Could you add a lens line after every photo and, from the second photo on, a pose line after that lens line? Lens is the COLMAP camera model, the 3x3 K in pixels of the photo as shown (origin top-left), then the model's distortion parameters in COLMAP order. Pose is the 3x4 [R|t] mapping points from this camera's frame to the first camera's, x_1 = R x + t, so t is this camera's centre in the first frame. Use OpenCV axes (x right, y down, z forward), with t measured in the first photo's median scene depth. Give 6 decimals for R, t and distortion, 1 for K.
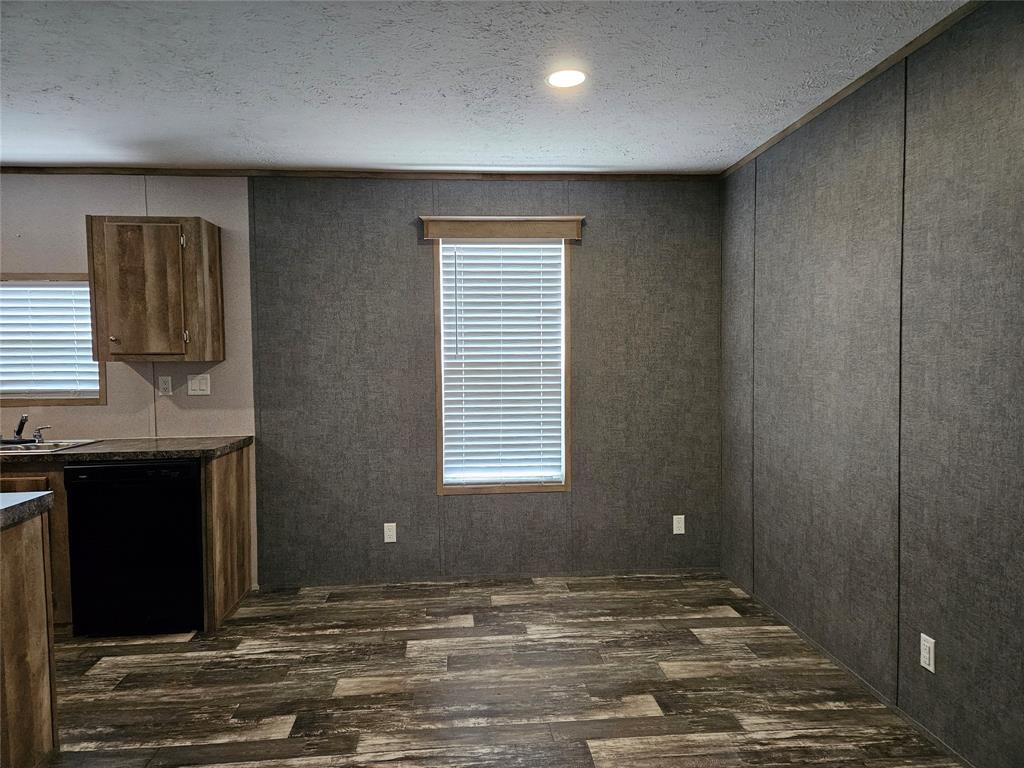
lens RADIAL K [[679.3, 0, 515.7], [0, 679.3, 383.6], [0, 0, 1]] dist [0.041600, -0.035564]
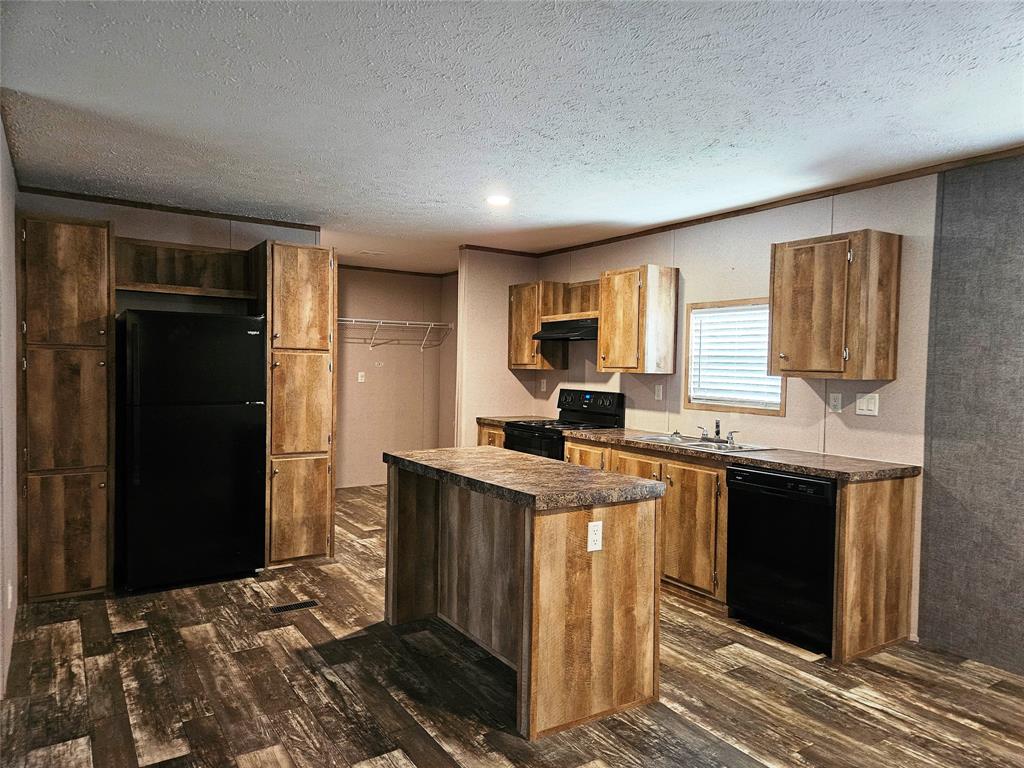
lens RADIAL K [[679.3, 0, 510.1], [0, 679.3, 386.2], [0, 0, 1]] dist [0.041600, -0.035564]
pose [[0.468391, 0.046470, -0.882298, 0.159150], [-0.063416, 0.997808, 0.018888, -0.011078], [0.881242, 0.047105, 0.470312, 0.122842]]
